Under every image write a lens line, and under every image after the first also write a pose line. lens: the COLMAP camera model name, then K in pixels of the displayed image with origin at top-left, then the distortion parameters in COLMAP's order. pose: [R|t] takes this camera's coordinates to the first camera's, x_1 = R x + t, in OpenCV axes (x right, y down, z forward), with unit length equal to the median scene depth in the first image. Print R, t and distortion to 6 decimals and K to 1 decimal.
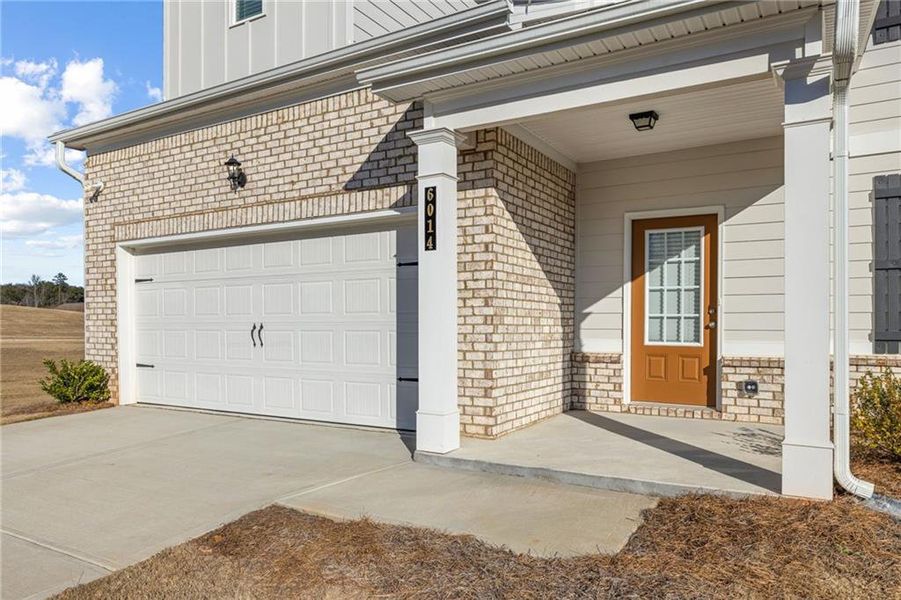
lens RADIAL K [[626.5, 0, 450.5], [0, 626.5, 300.0], [0, 0, 1]] dist [-0.000257, -0.000116]
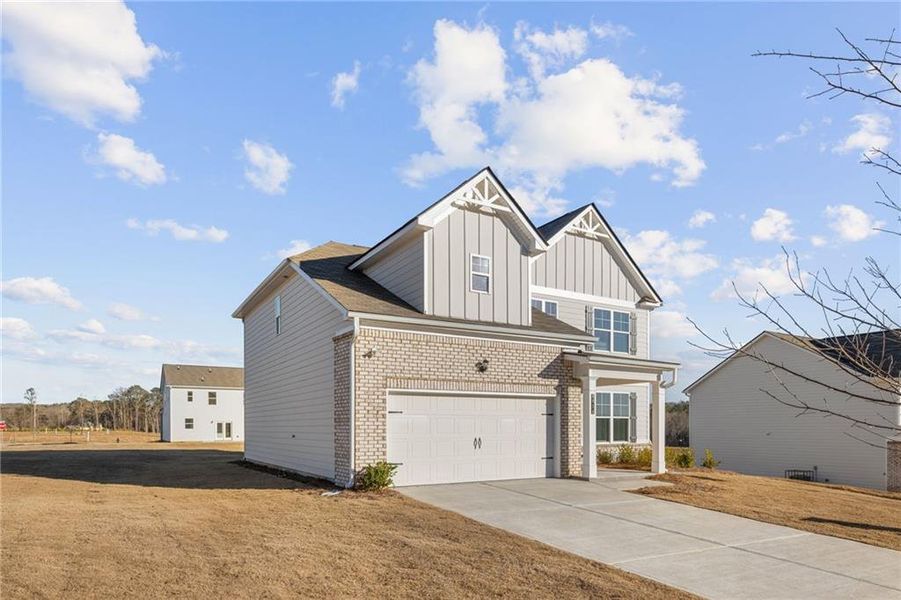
lens RADIAL K [[626.5, 0, 450.5], [0, 626.5, 300.0], [0, 0, 1]] dist [-0.000257, -0.000116]
pose [[0.443122, 0.175346, 0.879146, -2.237068], [-0.036318, 0.983390, -0.177832, -0.040426], [-0.895726, 0.046872, 0.442130, 0.145980]]
